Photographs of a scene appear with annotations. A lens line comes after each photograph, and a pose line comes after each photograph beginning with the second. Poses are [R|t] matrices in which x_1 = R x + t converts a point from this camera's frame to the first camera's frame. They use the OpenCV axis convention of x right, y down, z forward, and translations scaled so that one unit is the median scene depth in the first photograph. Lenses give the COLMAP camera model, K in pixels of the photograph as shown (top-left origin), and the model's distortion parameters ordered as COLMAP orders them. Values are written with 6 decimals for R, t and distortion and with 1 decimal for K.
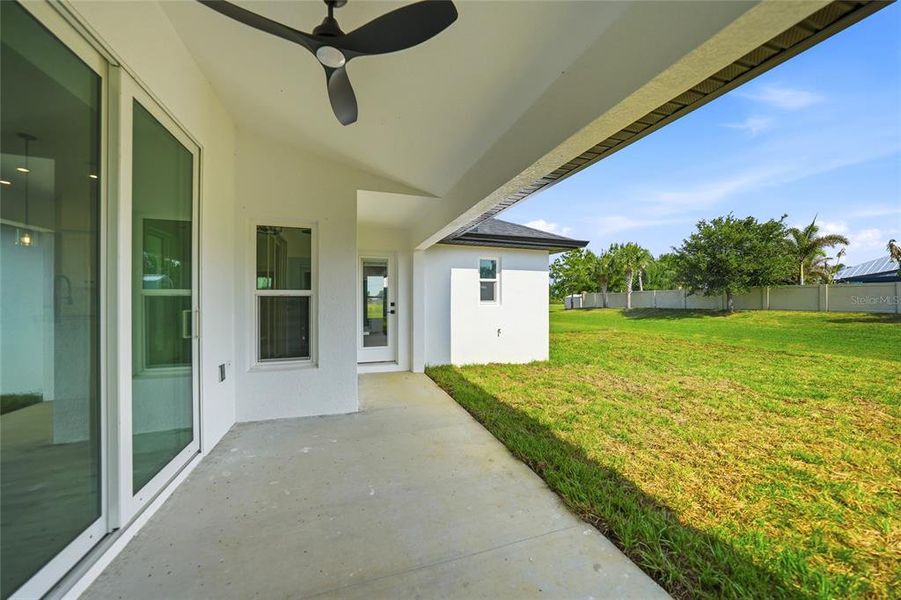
lens RADIAL K [[317.3, 0, 450.5], [0, 317.3, 300.0], [0, 0, 1]] dist [-0.029728, 0.006241]
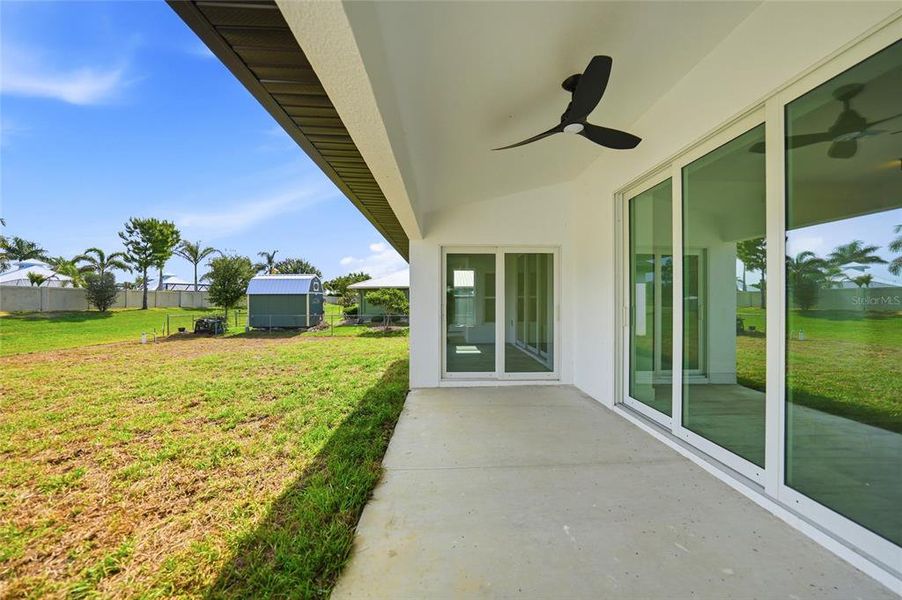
lens RADIAL K [[319.9, 0, 451.9], [0, 319.9, 289.8], [0, 0, 1]] dist [-0.027760, 0.006062]
pose [[-0.954084, 0.006918, 0.299458, -0.218303], [-0.003383, 0.999421, -0.033866, 0.008346], [-0.299519, -0.033324, -0.953508, 1.946924]]
